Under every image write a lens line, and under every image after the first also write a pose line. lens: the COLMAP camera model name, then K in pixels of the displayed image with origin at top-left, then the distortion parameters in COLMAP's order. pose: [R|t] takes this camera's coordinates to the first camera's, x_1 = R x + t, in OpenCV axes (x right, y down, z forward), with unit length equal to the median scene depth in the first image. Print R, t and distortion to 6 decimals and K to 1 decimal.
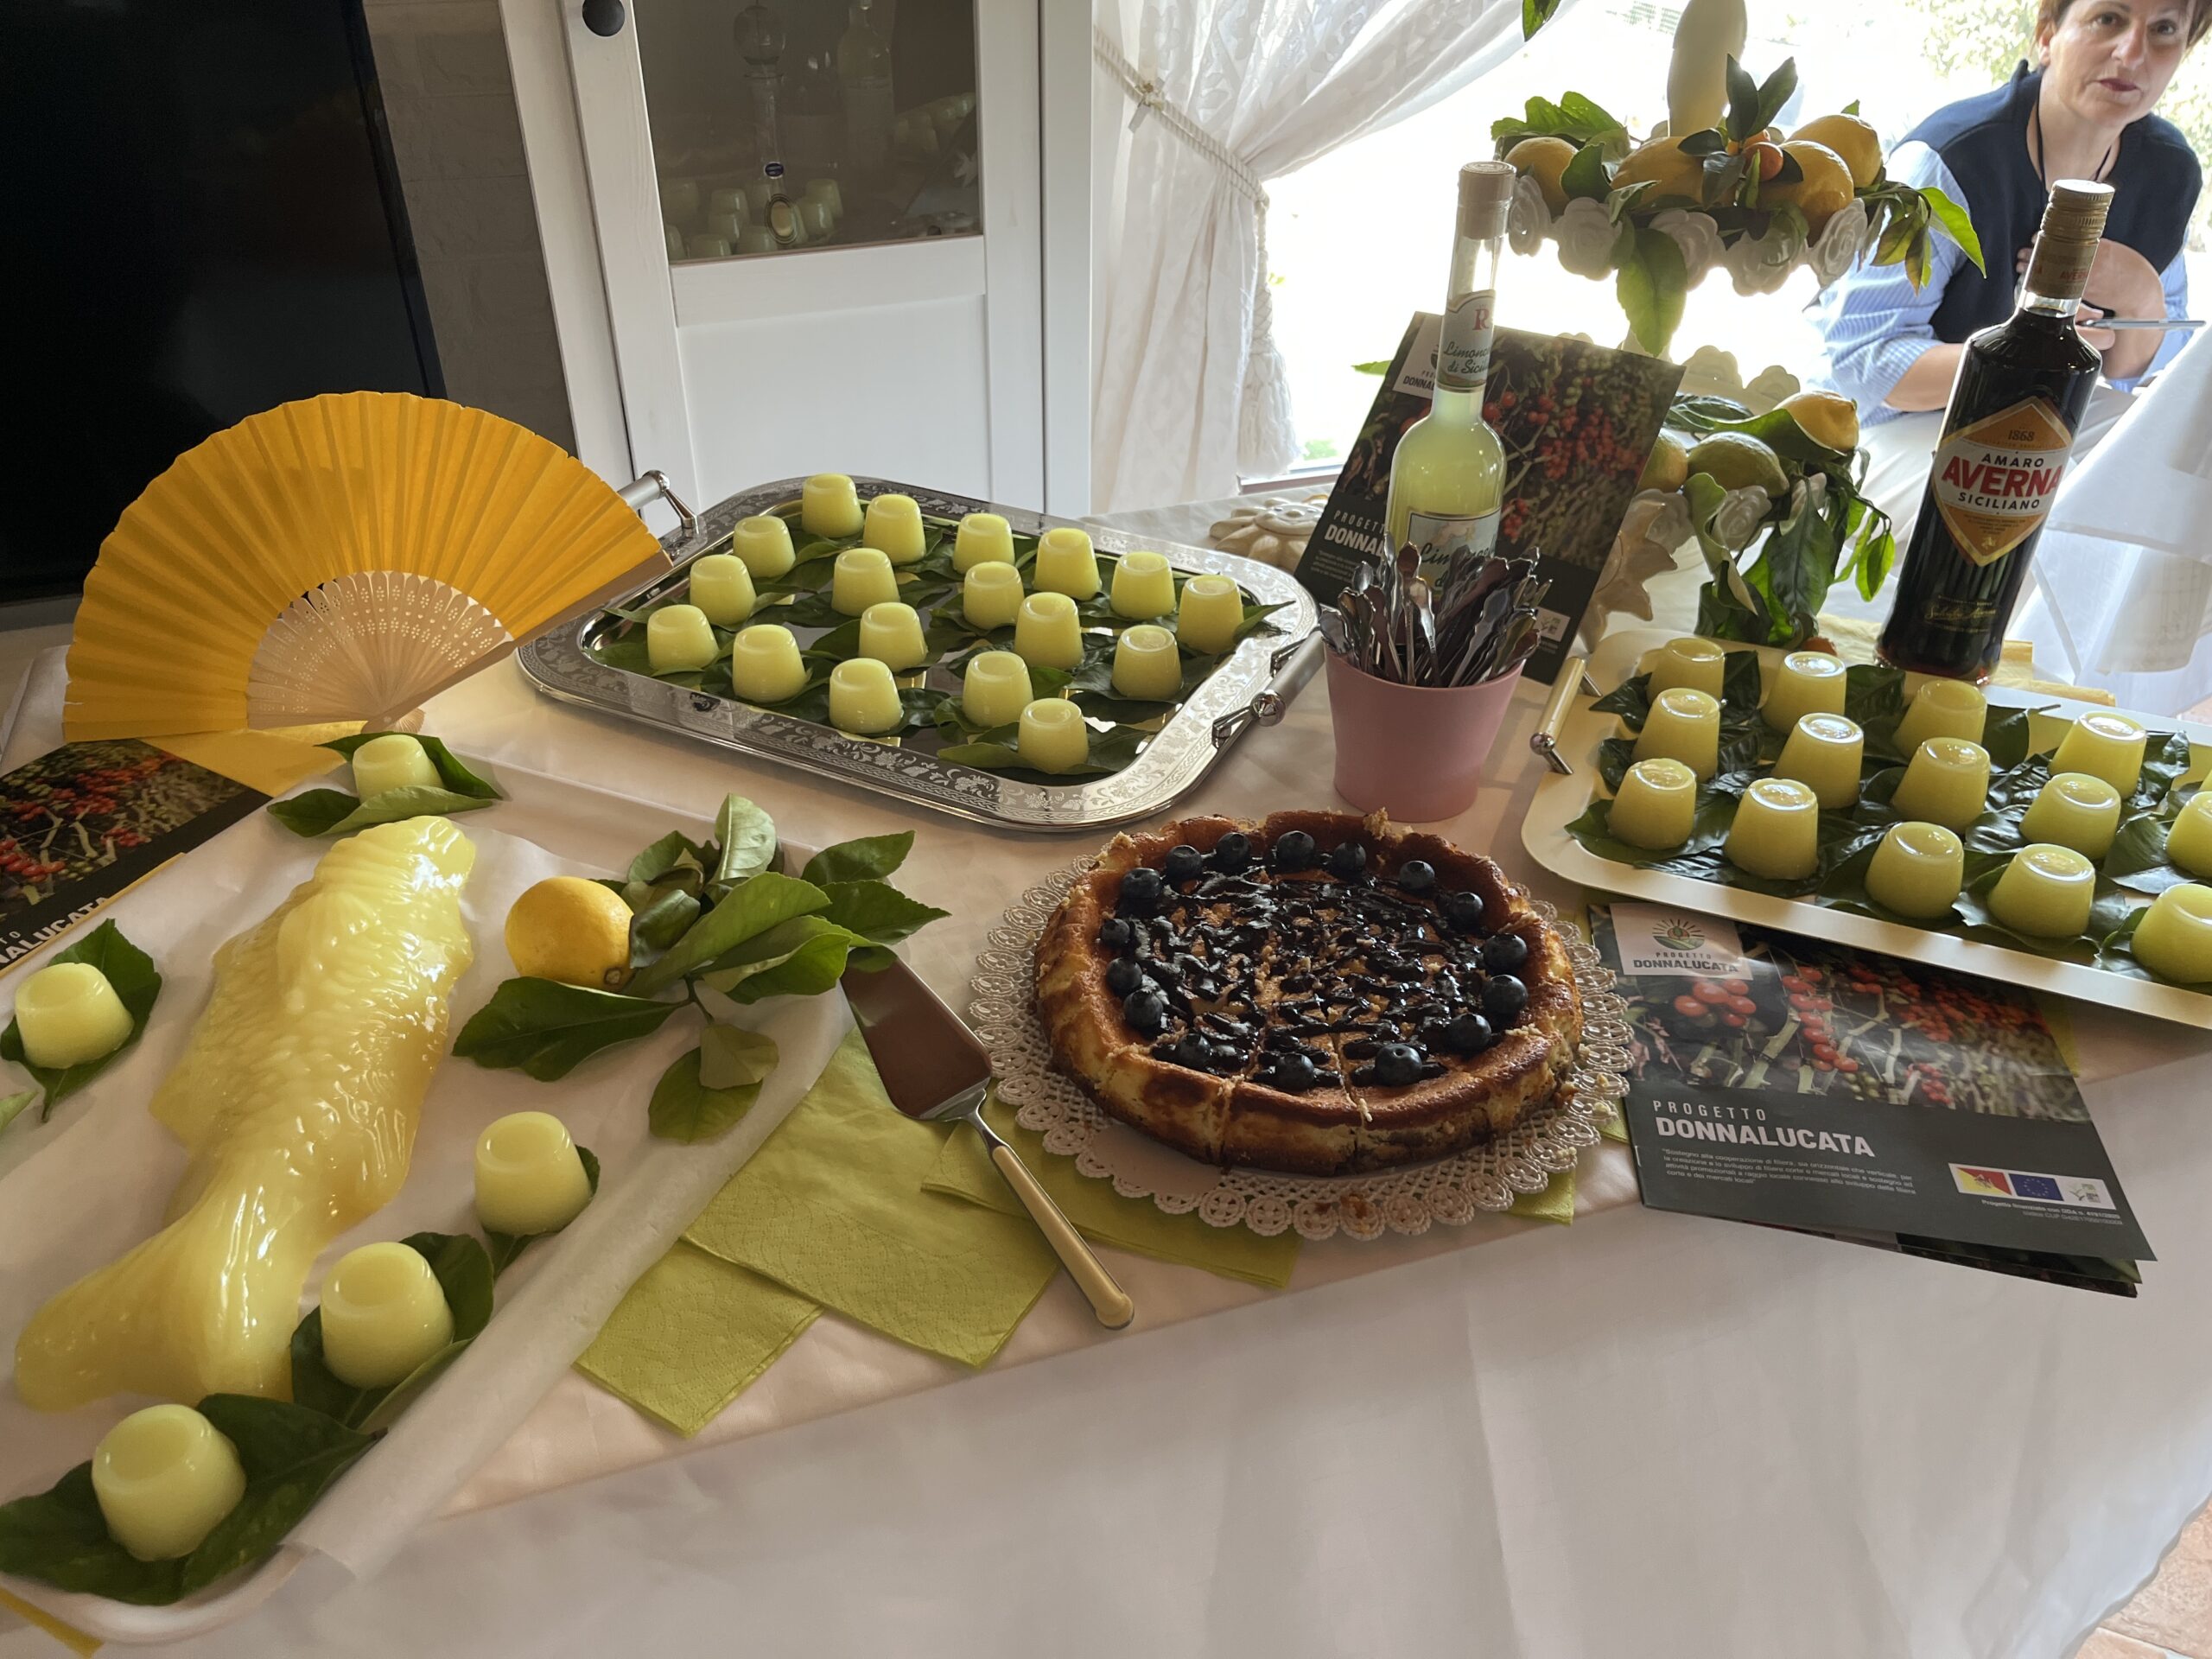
lens RADIAL K [[1667.0, 0, 1105.9], [0, 1667.0, 828.8], [0, 0, 1]] dist [0.038862, -0.036144]
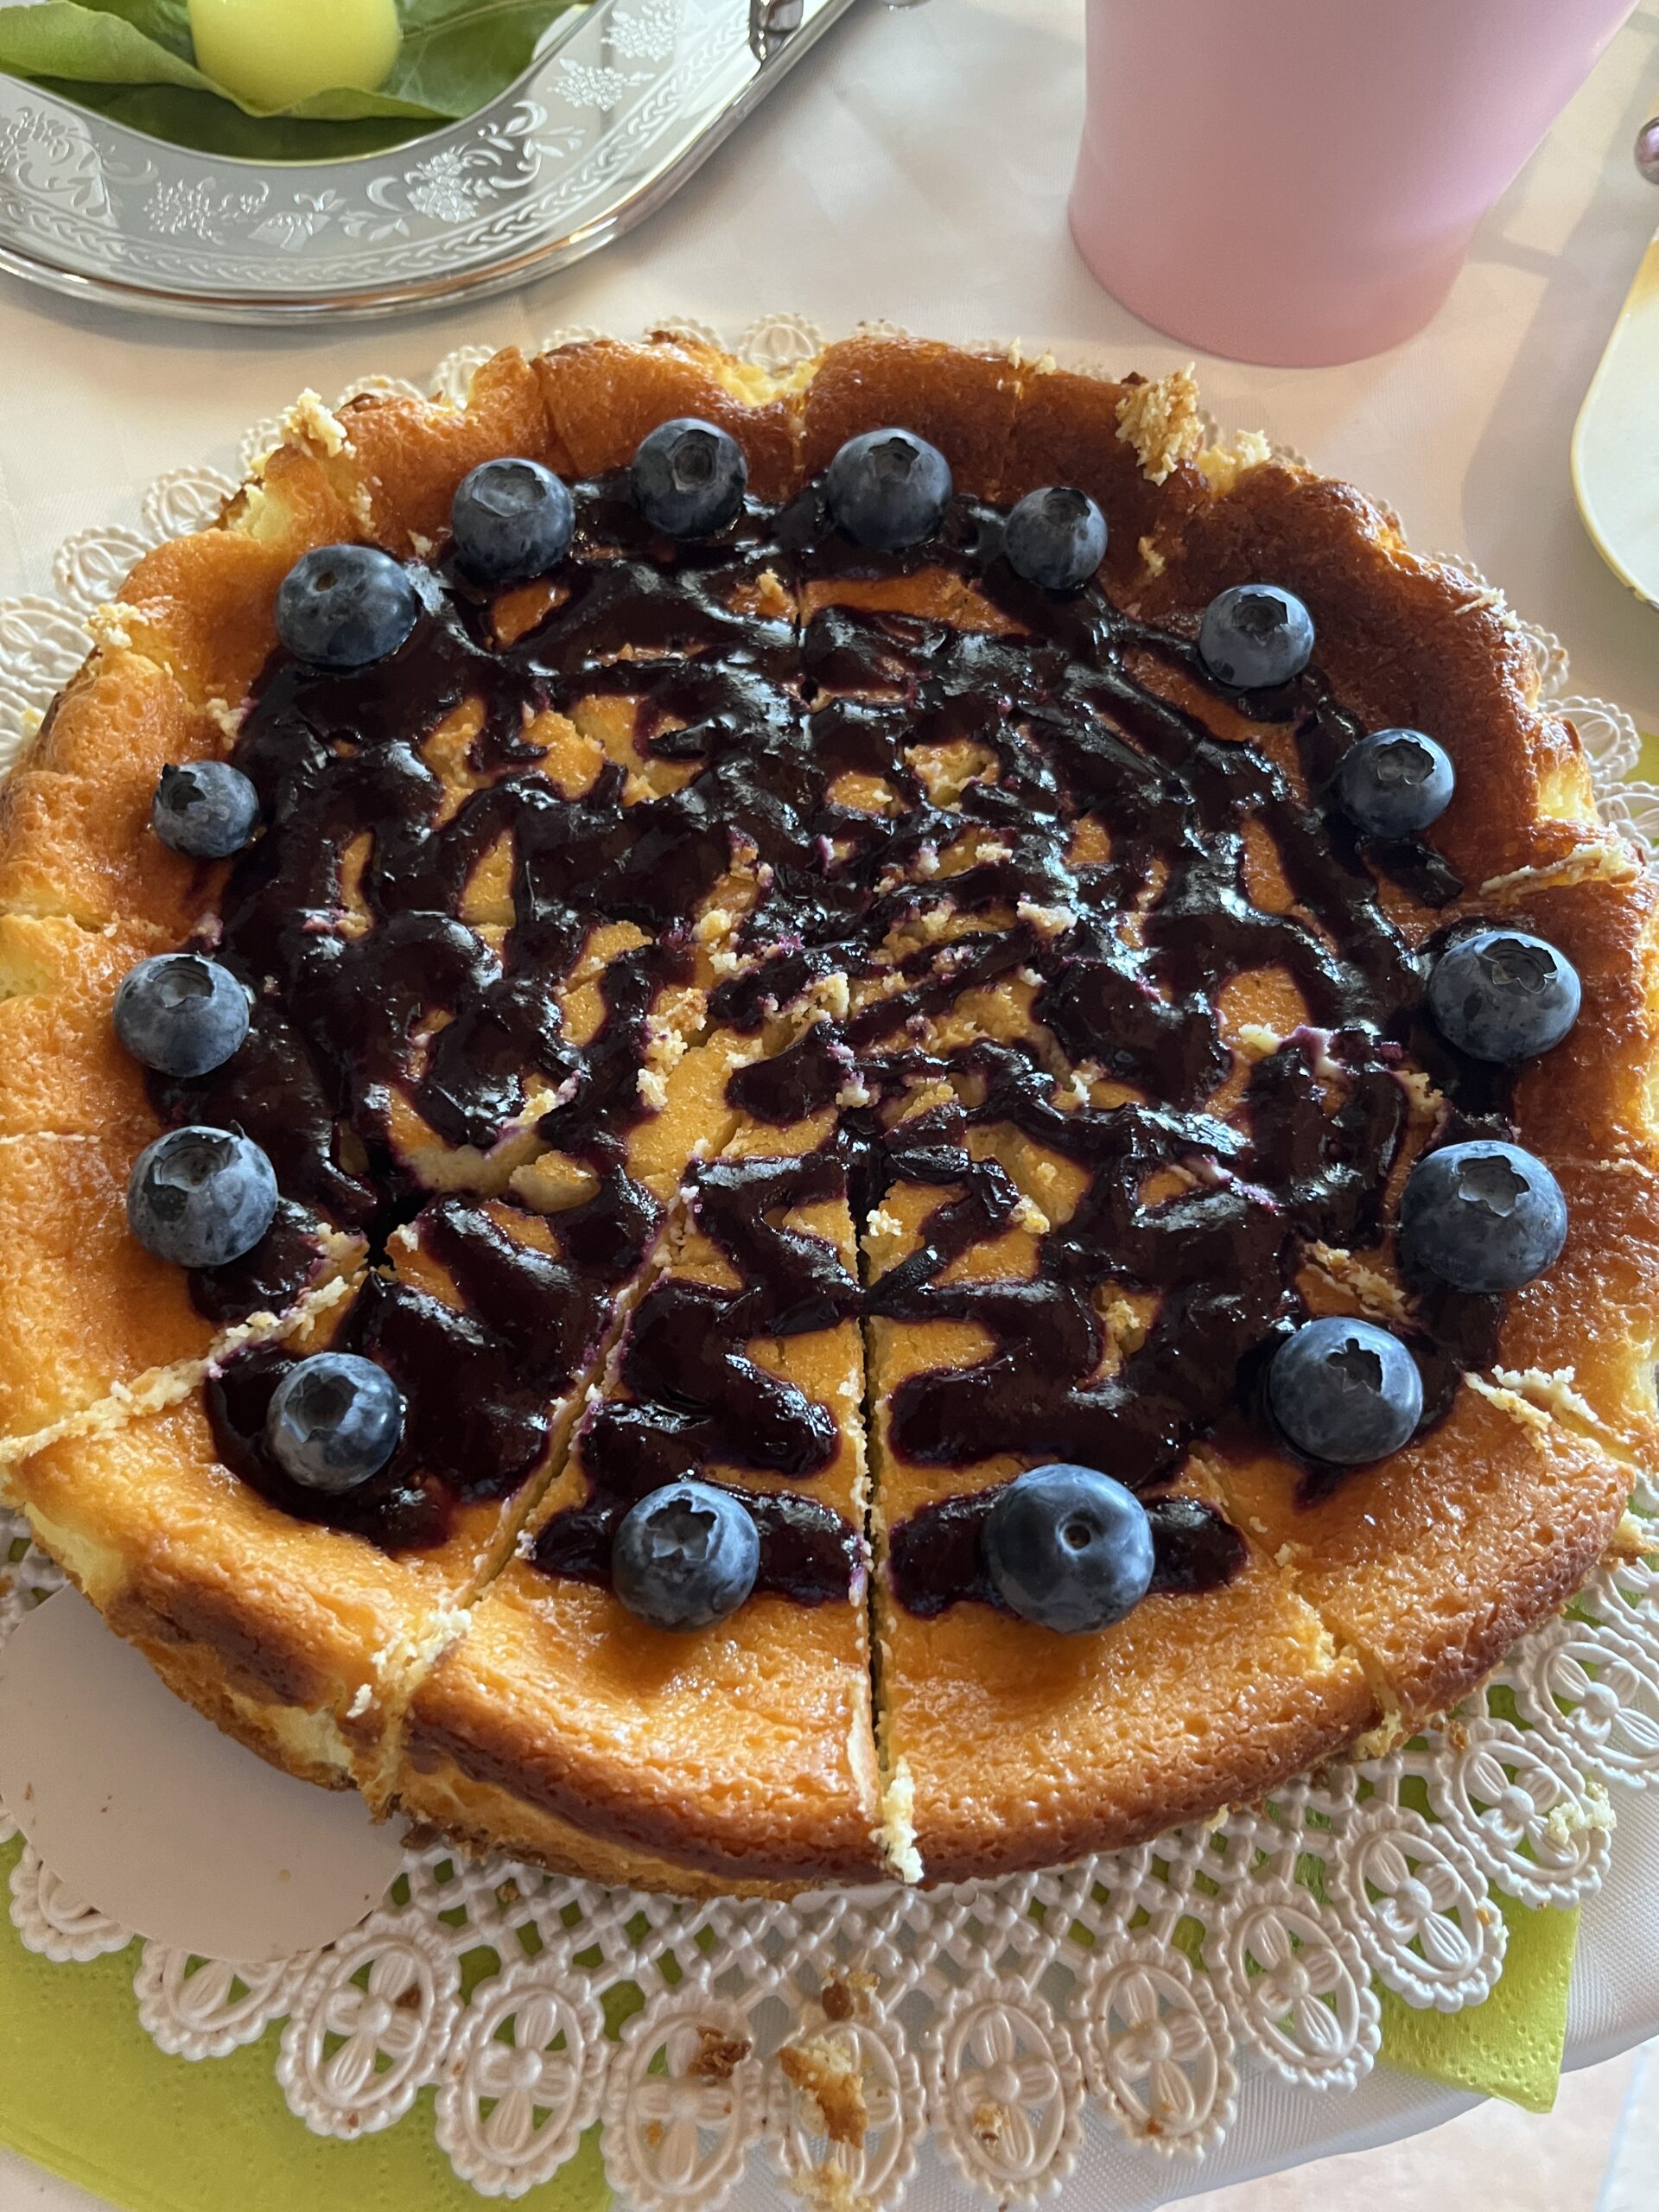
lens RADIAL K [[1667.0, 0, 827.4], [0, 1667.0, 1106.6], [0, 0, 1]] dist [0.038862, -0.036144]
pose [[0.996728, 0.076518, 0.026024, 0.107930], [-0.079112, 0.857771, 0.507907, -0.050666], [0.016541, -0.508304, 0.861019, 0.702566]]
